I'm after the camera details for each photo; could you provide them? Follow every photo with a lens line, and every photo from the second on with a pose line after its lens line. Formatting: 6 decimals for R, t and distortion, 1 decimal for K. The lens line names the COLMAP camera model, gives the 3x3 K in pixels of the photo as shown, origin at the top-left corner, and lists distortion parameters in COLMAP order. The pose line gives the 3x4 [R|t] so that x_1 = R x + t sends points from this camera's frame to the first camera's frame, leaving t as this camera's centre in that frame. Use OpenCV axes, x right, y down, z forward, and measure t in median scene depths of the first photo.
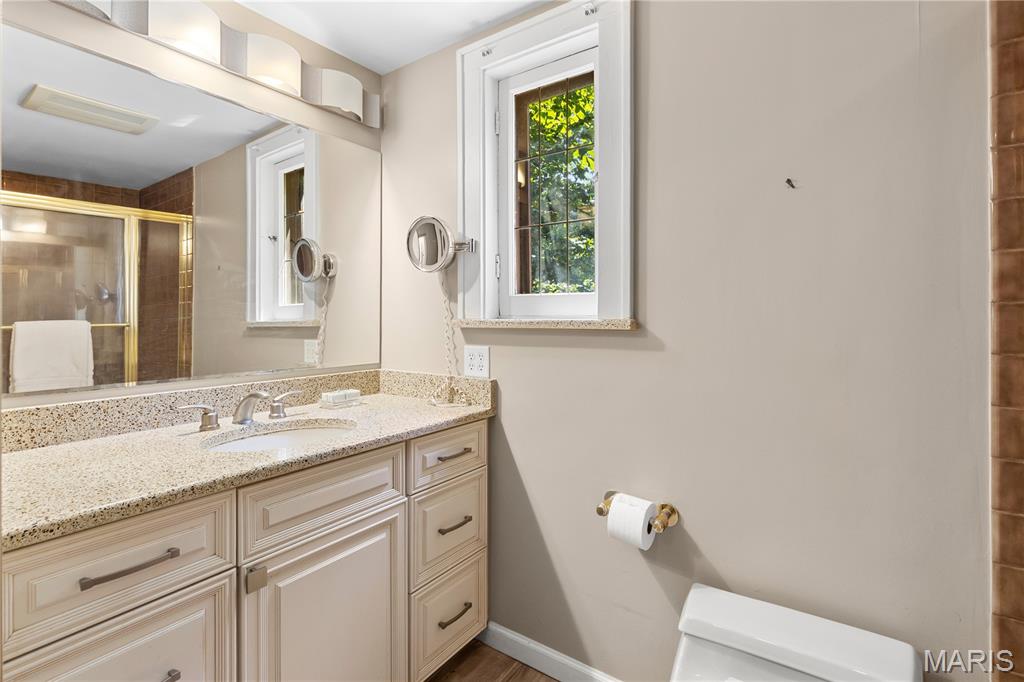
lens RADIAL K [[467.0, 0, 526.8], [0, 467.0, 319.3], [0, 0, 1]] dist [-0.000112, -0.000954]
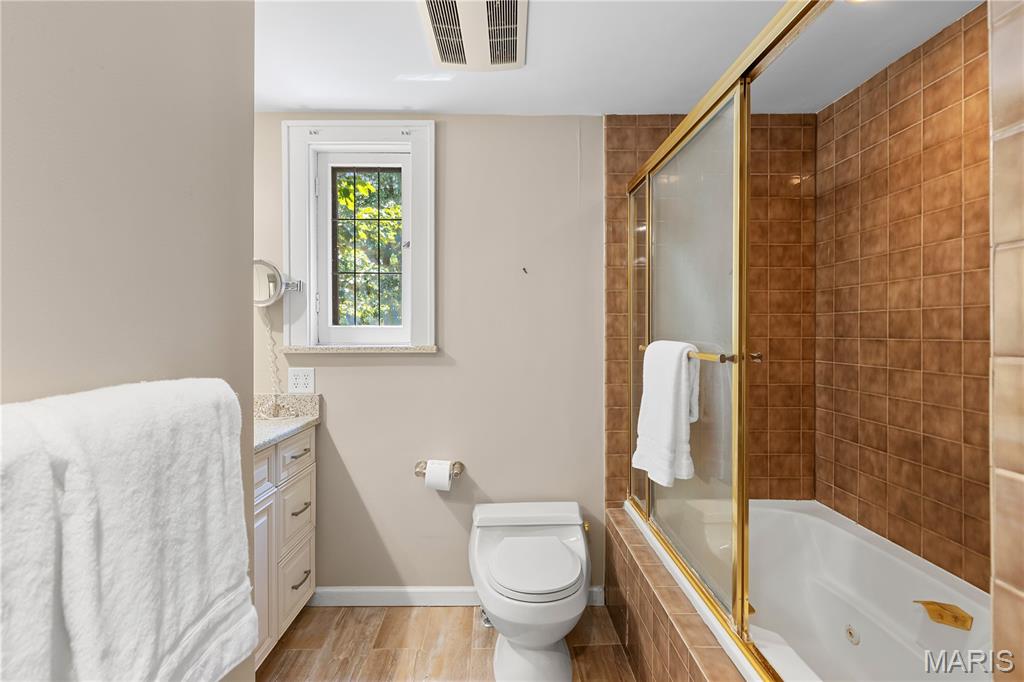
lens RADIAL K [[556.8, 0, 511.6], [0, 556.8, 336.4], [0, 0, 1]] dist [-0.001891, -0.001850]
pose [[0.814733, -0.008841, 0.579768, -0.561323], [0.002669, 0.999930, 0.011498, -0.045431], [-0.579830, -0.007820, 0.814700, -0.562567]]
